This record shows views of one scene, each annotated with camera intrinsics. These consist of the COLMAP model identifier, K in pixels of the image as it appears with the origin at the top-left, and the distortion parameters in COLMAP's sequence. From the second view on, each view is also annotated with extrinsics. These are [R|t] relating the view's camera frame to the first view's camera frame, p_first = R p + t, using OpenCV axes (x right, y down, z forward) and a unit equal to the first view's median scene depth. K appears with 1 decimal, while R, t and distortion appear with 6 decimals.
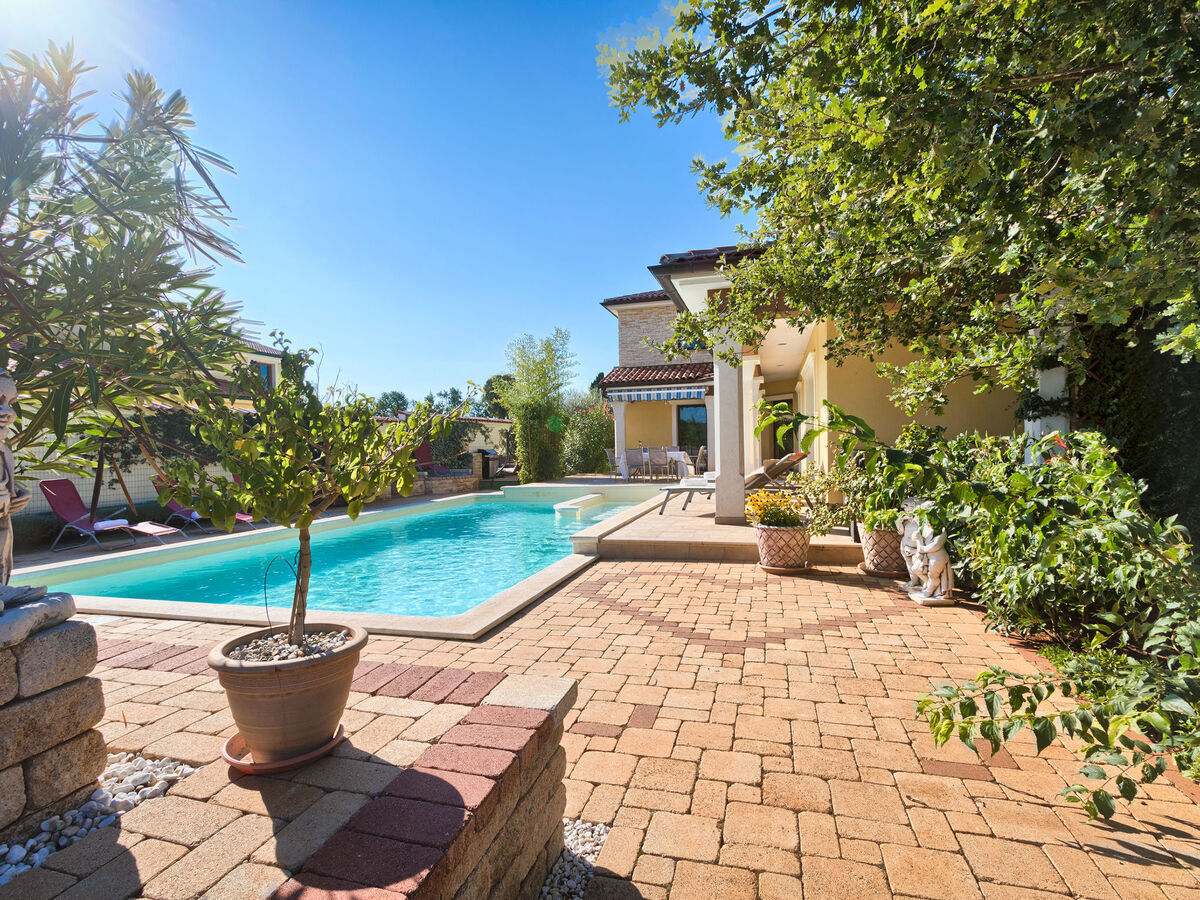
lens RADIAL K [[614.3, 0, 598.0], [0, 614.3, 457.6], [0, 0, 1]] dist [0.002242, 0.000501]
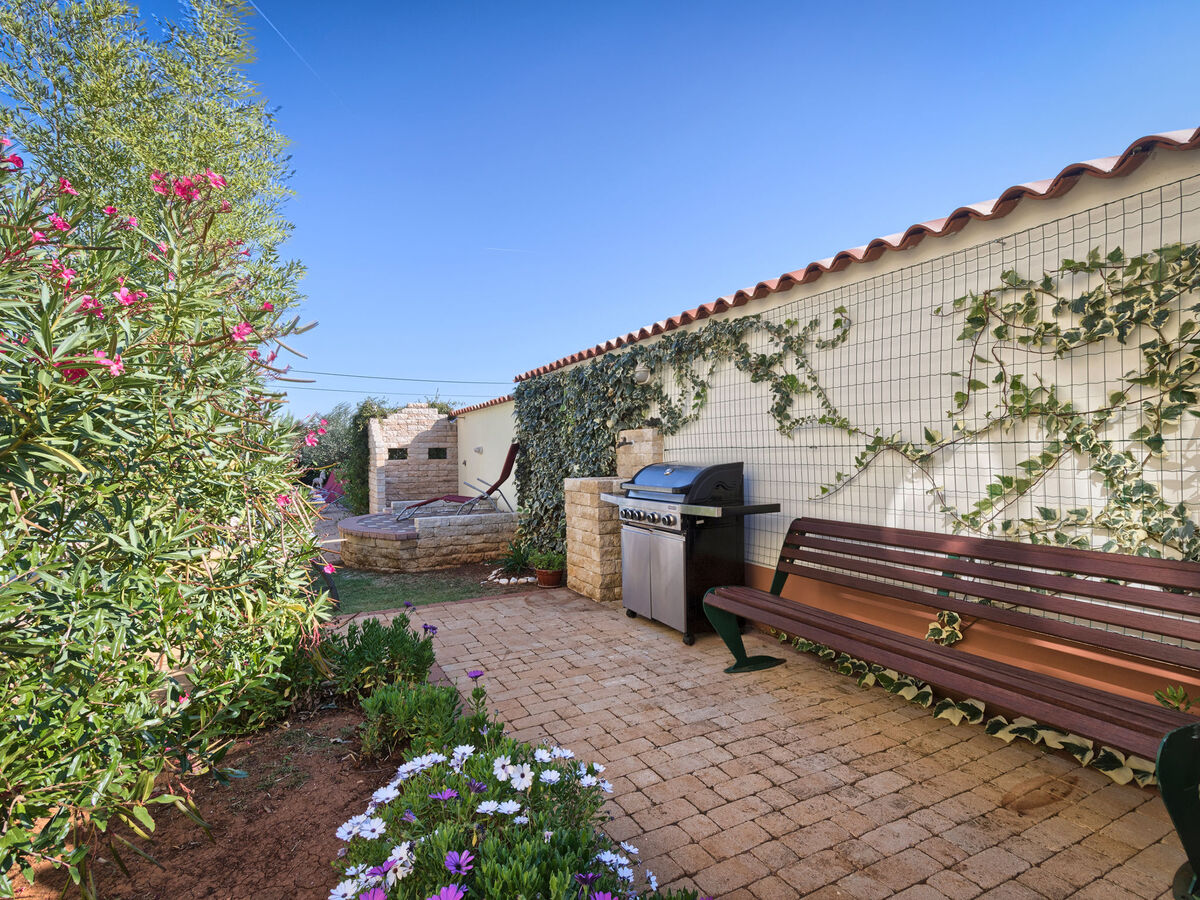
lens RADIAL K [[612.7, 0, 594.7], [0, 612.7, 459.8], [0, 0, 1]] dist [0.003870, -0.000053]
pose [[-0.722022, 0.041908, -0.690600, -0.045189], [0.014372, 0.998857, 0.045588, -0.030002], [0.691721, 0.022990, -0.721799, 1.413365]]
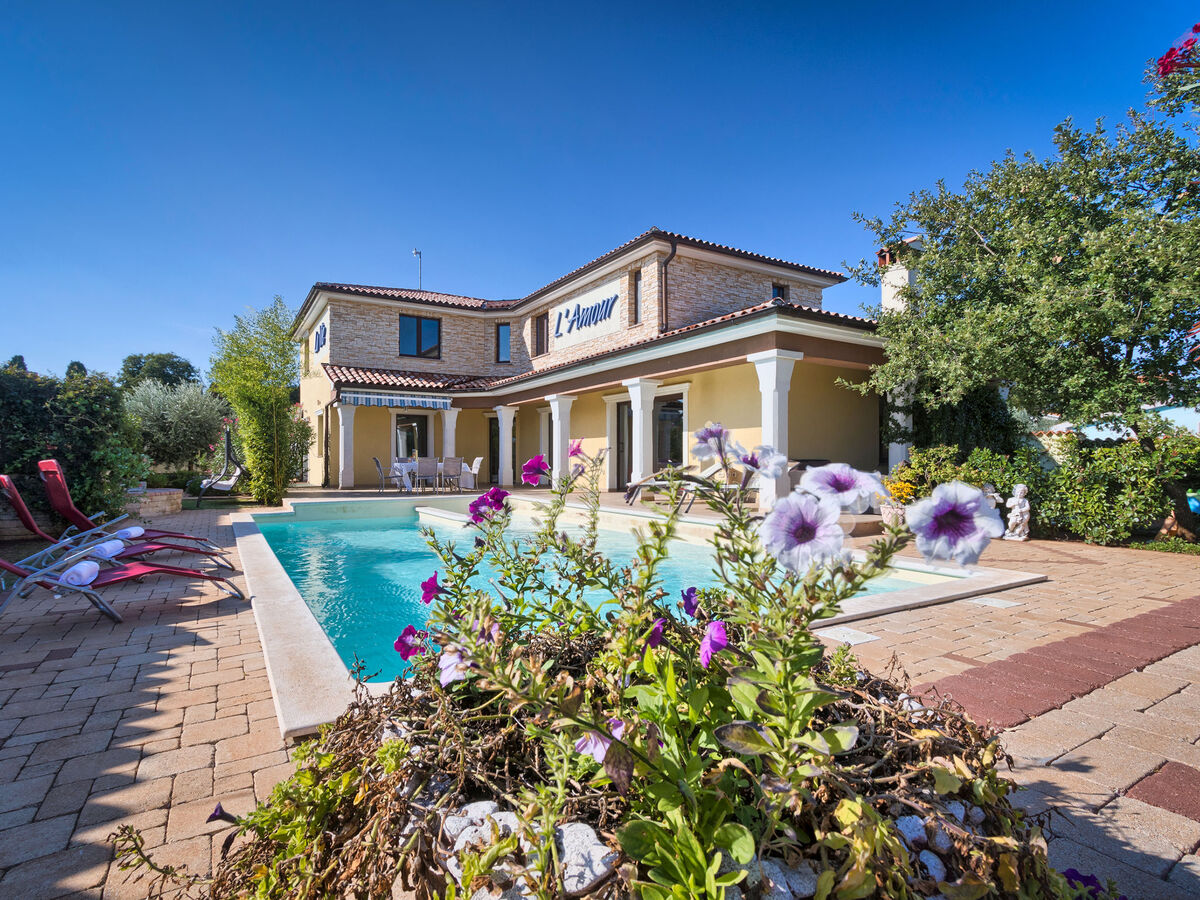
lens RADIAL K [[614.3, 0, 598.0], [0, 614.3, 457.6], [0, 0, 1]] dist [0.002242, 0.000501]
pose [[0.671045, 0.029995, 0.740810, -0.406237], [-0.004742, 0.999334, -0.036167, 0.015525], [-0.741402, 0.020757, 0.670740, 0.170201]]
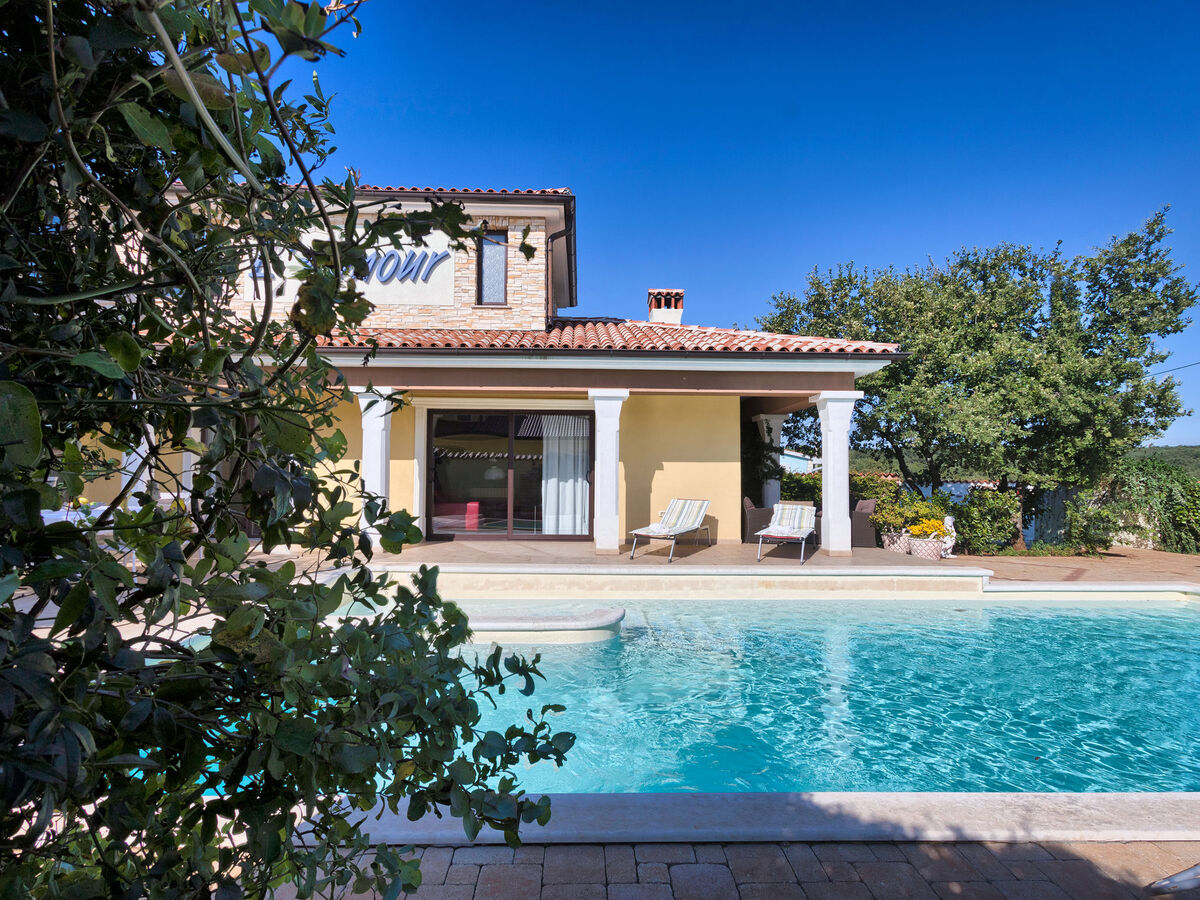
lens RADIAL K [[626.1, 0, 598.0], [0, 626.1, 459.0], [0, 0, 1]] dist [0.004548, -0.000616]
pose [[-0.303390, 0.048821, 0.951615, -0.361628], [0.015058, 0.998808, -0.046441, -0.015995], [-0.952748, 0.000240, -0.303763, 0.766116]]
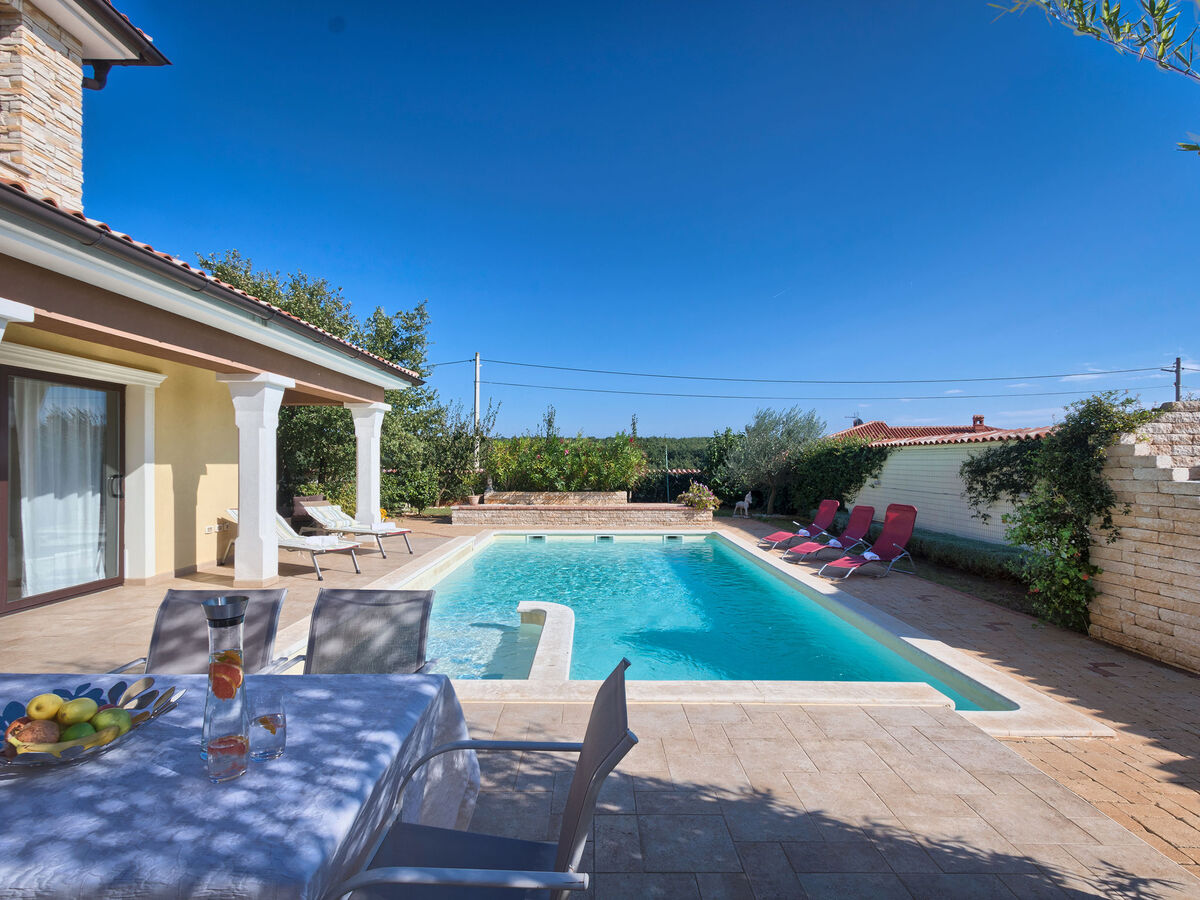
lens RADIAL K [[612.7, 0, 594.7], [0, 612.7, 459.8], [0, 0, 1]] dist [0.003870, -0.000053]
pose [[-0.961418, 0.020920, -0.274294, 0.037671], [0.016909, 0.999713, 0.016980, -0.045396], [0.274571, 0.011687, -0.961496, 1.042304]]
